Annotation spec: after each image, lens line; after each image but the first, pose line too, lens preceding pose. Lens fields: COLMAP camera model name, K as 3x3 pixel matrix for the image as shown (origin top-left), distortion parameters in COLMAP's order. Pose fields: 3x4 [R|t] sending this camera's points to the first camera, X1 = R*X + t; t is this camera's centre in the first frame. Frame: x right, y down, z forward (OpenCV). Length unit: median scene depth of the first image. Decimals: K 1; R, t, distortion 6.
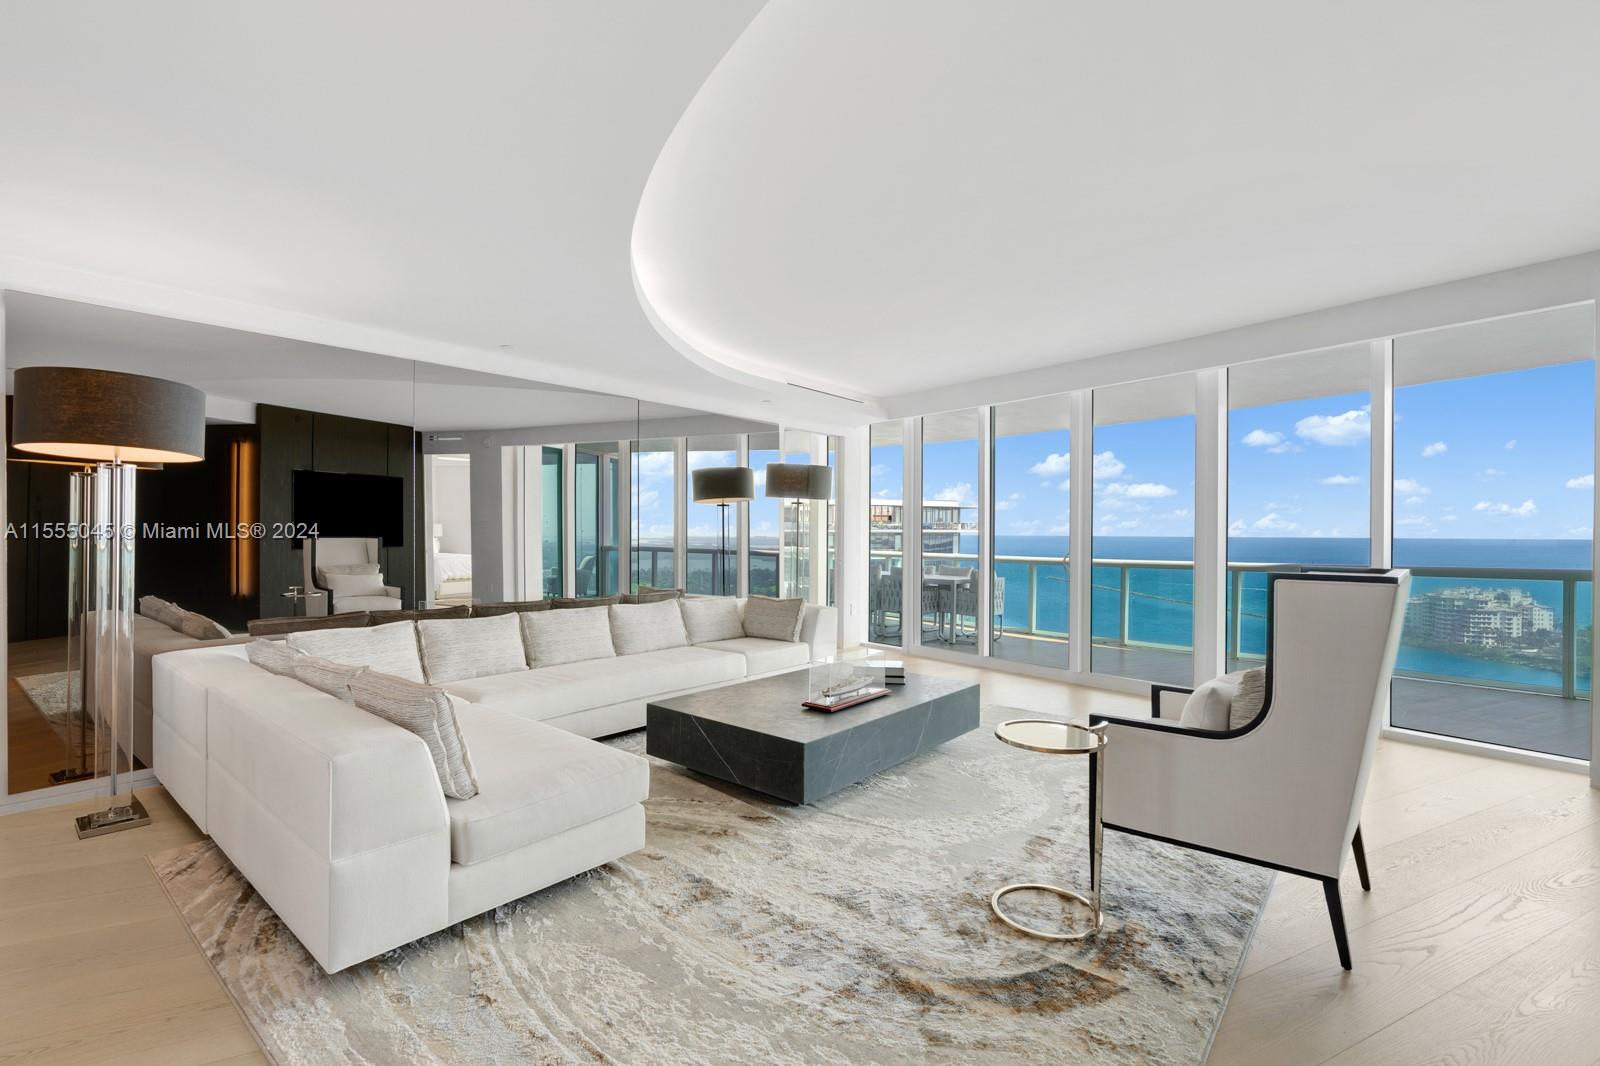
lens RADIAL K [[732.8, 0, 787.1], [0, 732.8, 536.7], [0, 0, 1]] dist [-0.002002, 0.000536]
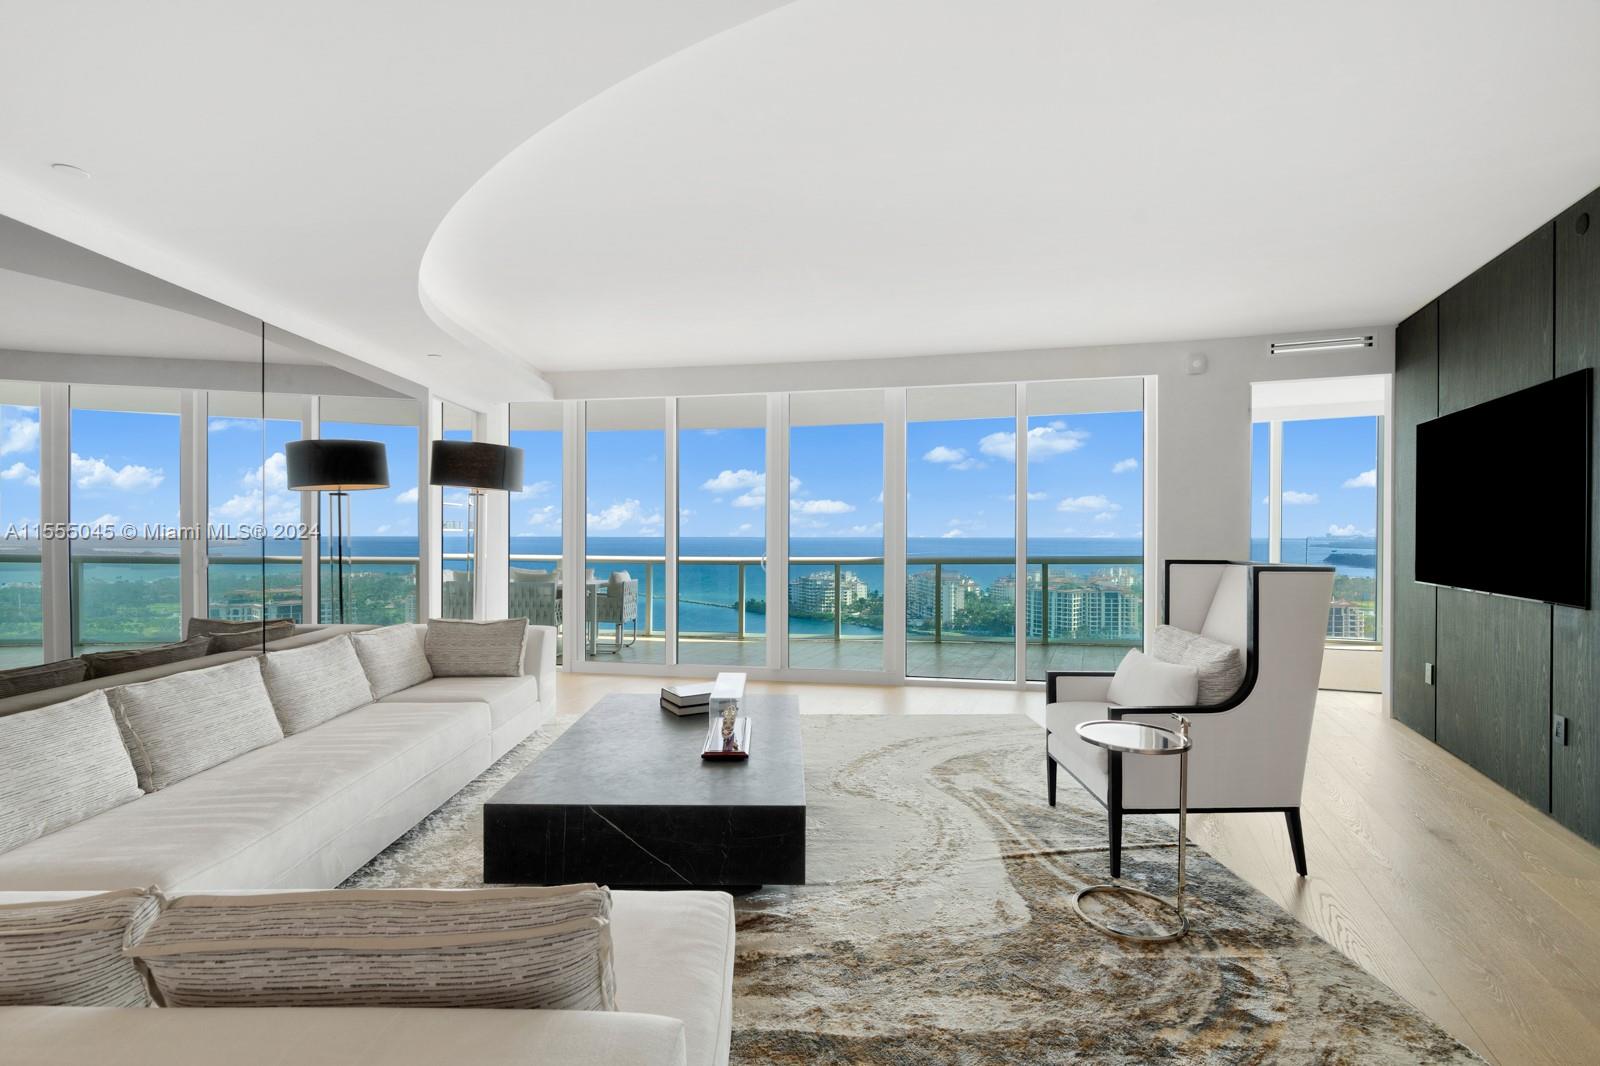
lens RADIAL K [[732.8, 0, 787.1], [0, 732.8, 536.7], [0, 0, 1]] dist [-0.002002, 0.000536]
pose [[0.751614, -0.006172, 0.659574, -0.272663], [0.004724, 0.999981, 0.003974, -0.003272], [-0.659586, 0.000128, 0.751629, 0.233085]]
